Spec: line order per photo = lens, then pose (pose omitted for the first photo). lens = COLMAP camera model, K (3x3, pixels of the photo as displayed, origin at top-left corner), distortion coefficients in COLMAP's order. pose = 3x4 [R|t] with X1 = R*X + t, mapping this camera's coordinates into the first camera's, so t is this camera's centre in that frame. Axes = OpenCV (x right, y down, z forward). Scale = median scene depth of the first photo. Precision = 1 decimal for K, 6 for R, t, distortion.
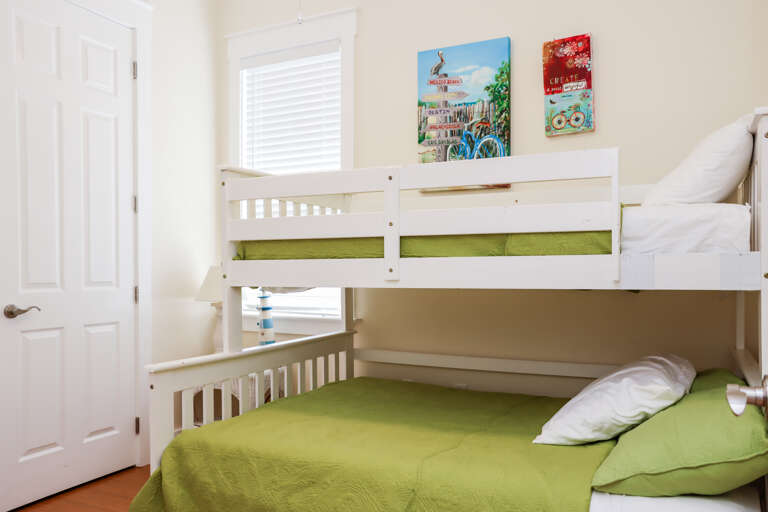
lens RADIAL K [[620.1, 0, 384.0], [0, 620.1, 256.0], [0, 0, 1]] dist [0.117315, 0.002251]
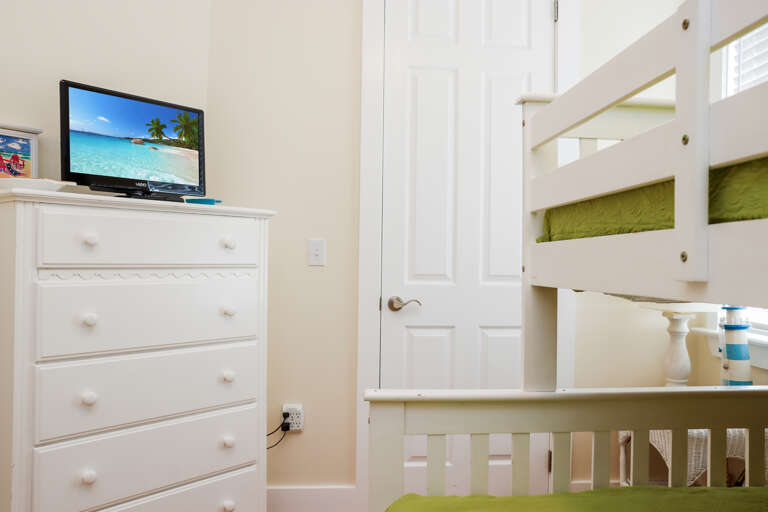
lens RADIAL K [[644.3, 0, 384.0], [0, 644.3, 256.0], [0, 0, 1]] dist [-0.070795, 0.002093]
pose [[0.517892, -0.003711, -0.855438, 0.195057], [0.006544, 0.999979, -0.000376, 0.016063], [0.855421, -0.005403, 0.517905, 0.475281]]
